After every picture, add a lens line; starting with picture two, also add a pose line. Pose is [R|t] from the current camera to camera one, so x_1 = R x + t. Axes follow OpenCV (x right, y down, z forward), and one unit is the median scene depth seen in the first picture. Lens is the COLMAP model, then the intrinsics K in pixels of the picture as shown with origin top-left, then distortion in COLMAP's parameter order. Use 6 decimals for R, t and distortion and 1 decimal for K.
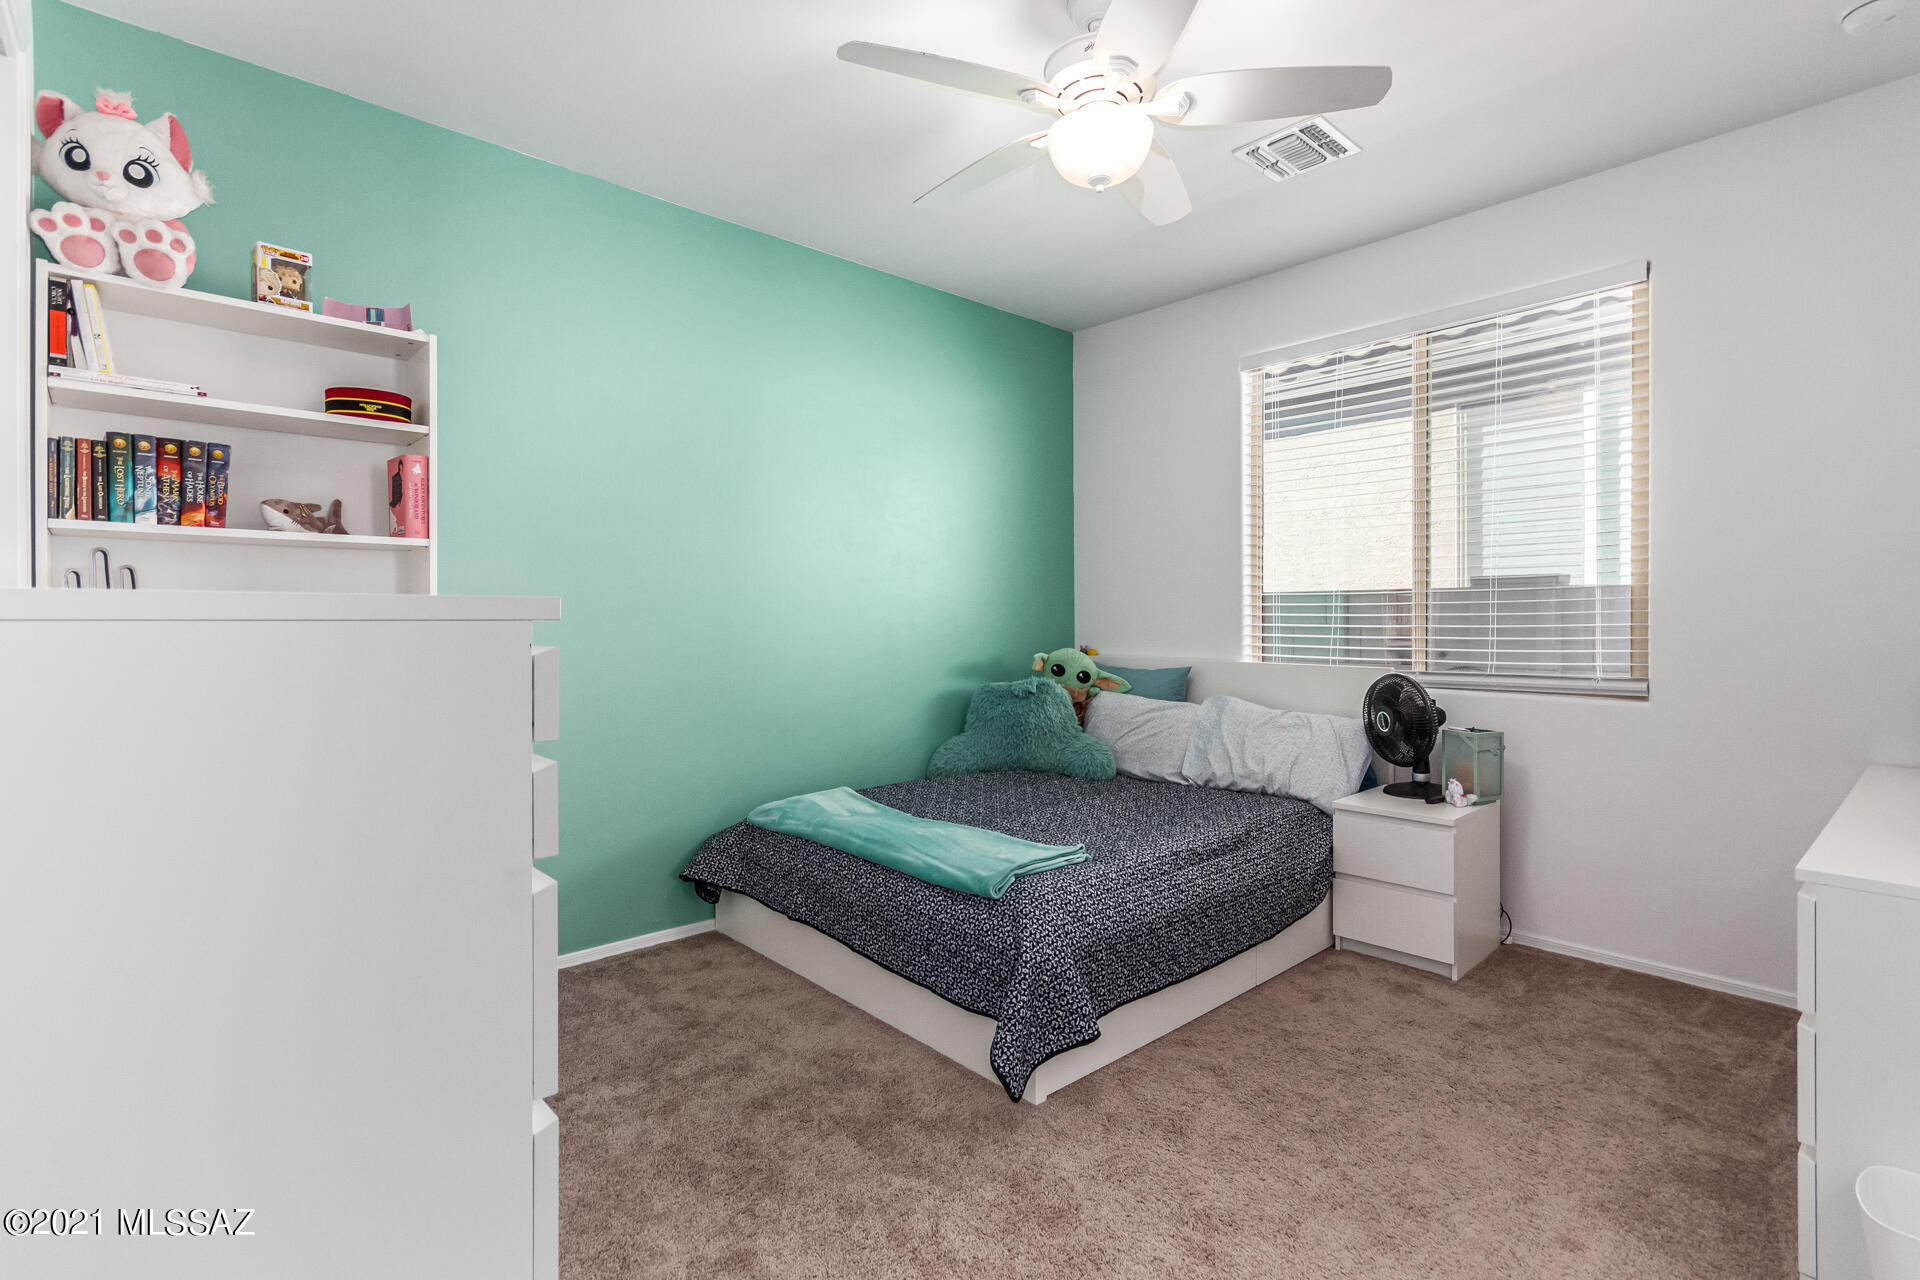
lens RADIAL K [[890.0, 0, 964.3], [0, 890.0, 635.3], [0, 0, 1]] dist [0.001382, 0.000371]
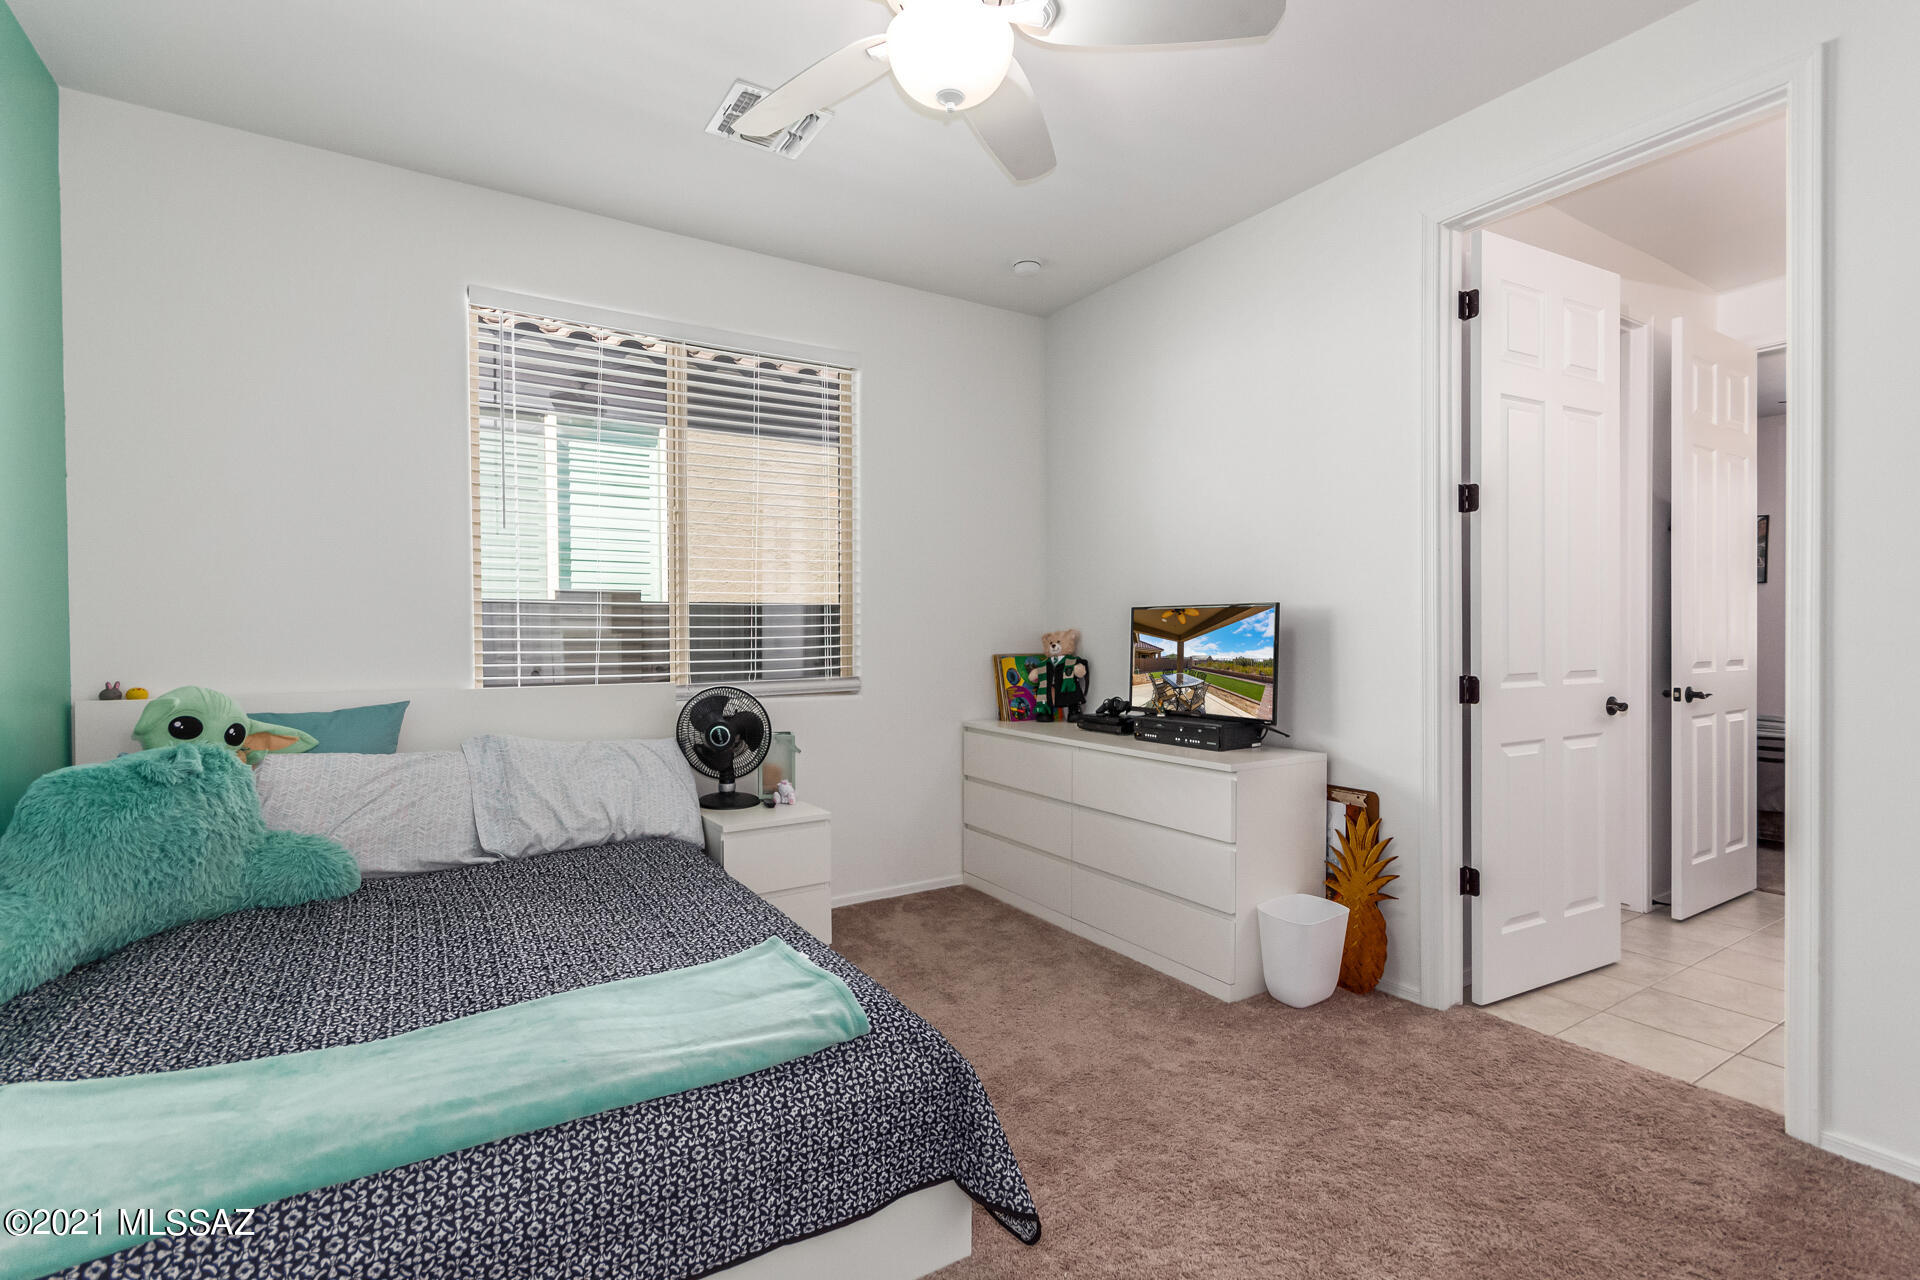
lens RADIAL K [[890.0, 0, 964.3], [0, 890.0, 635.3], [0, 0, 1]] dist [0.001382, 0.000371]
pose [[0.170813, -0.003114, 0.985299, -0.431468], [0.023481, 0.999724, -0.000911, -0.006579], [-0.985024, 0.023291, 0.170839, 0.544541]]
